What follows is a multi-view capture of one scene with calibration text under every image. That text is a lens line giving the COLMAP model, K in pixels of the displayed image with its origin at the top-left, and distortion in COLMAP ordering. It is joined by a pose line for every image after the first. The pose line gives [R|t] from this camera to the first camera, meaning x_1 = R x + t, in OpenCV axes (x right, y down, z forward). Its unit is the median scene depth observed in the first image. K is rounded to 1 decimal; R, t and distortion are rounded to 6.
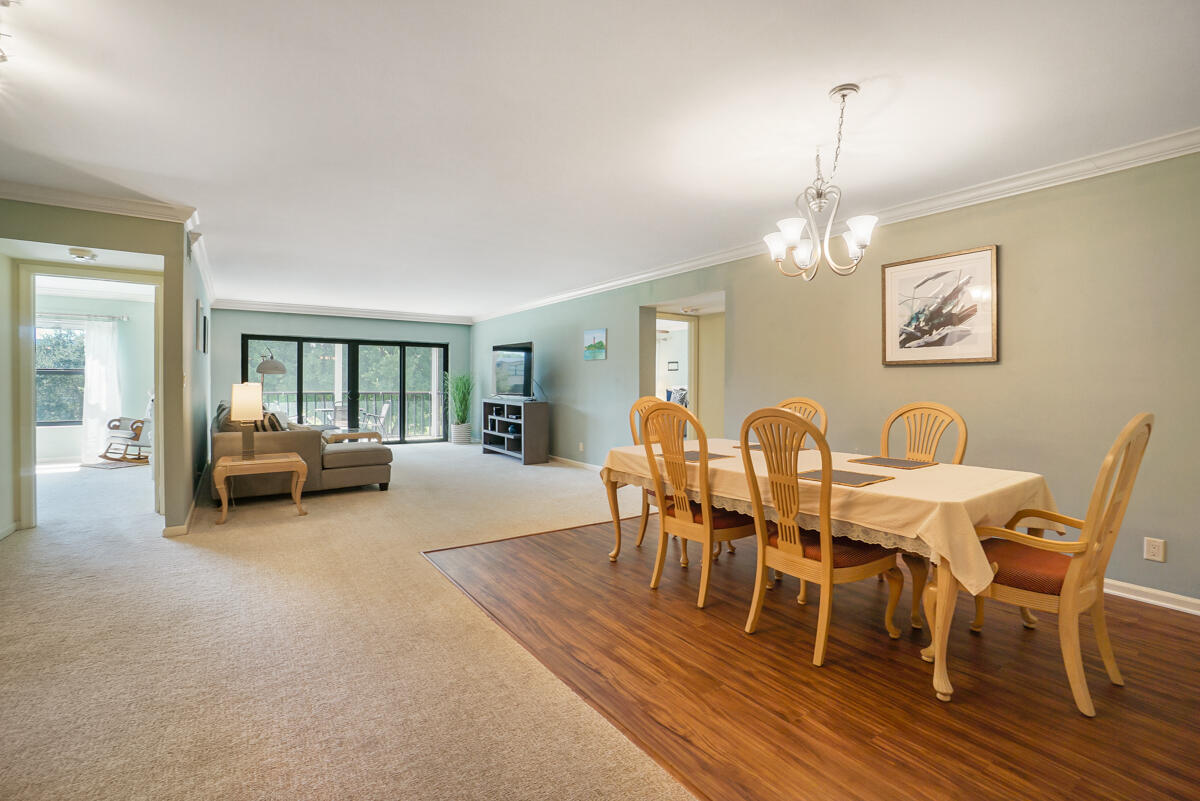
lens RADIAL K [[536.0, 0, 598.5], [0, 536.0, 386.7], [0, 0, 1]] dist [0.000556, 0.000158]
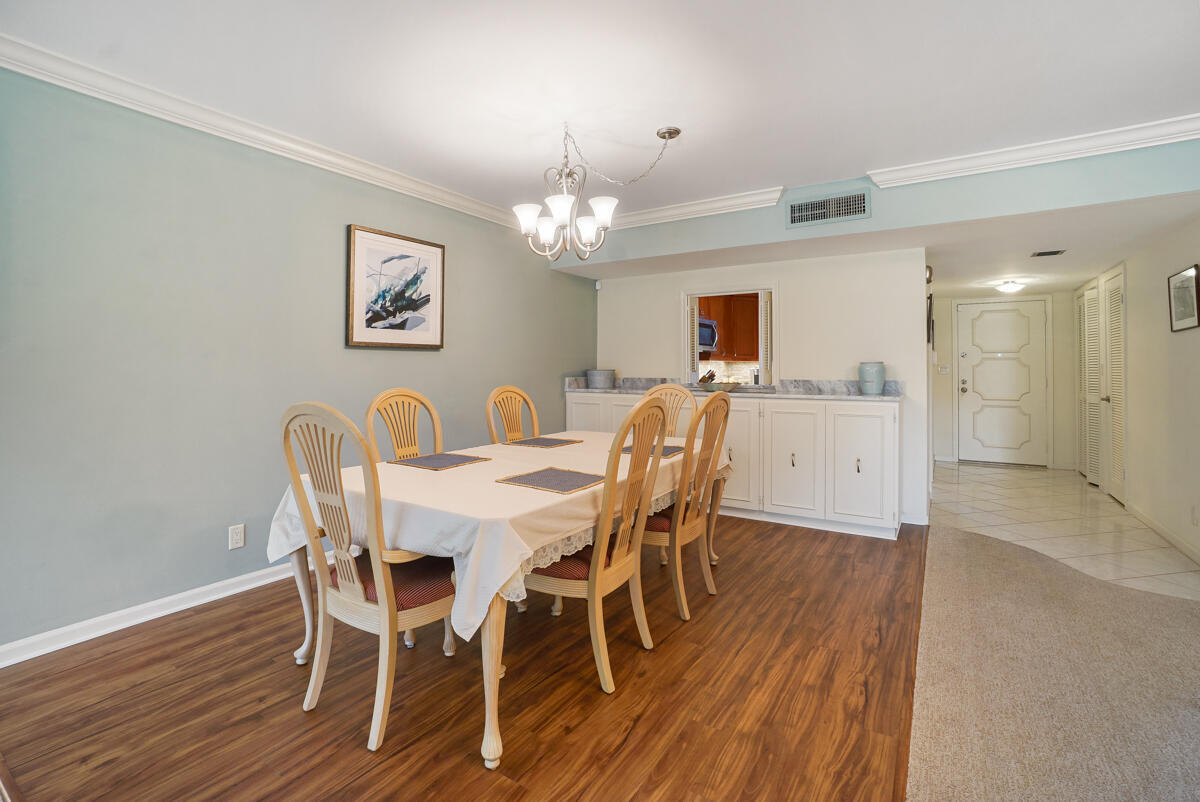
lens RADIAL K [[555.1, 0, 600.8], [0, 555.1, 361.5], [0, 0, 1]] dist [-0.001413, 0.000116]
pose [[-0.397148, 0.017753, 0.917583, -0.502515], [0.000547, 0.999817, -0.019108, -0.000367], [-0.917754, -0.007086, -0.397085, 1.285602]]
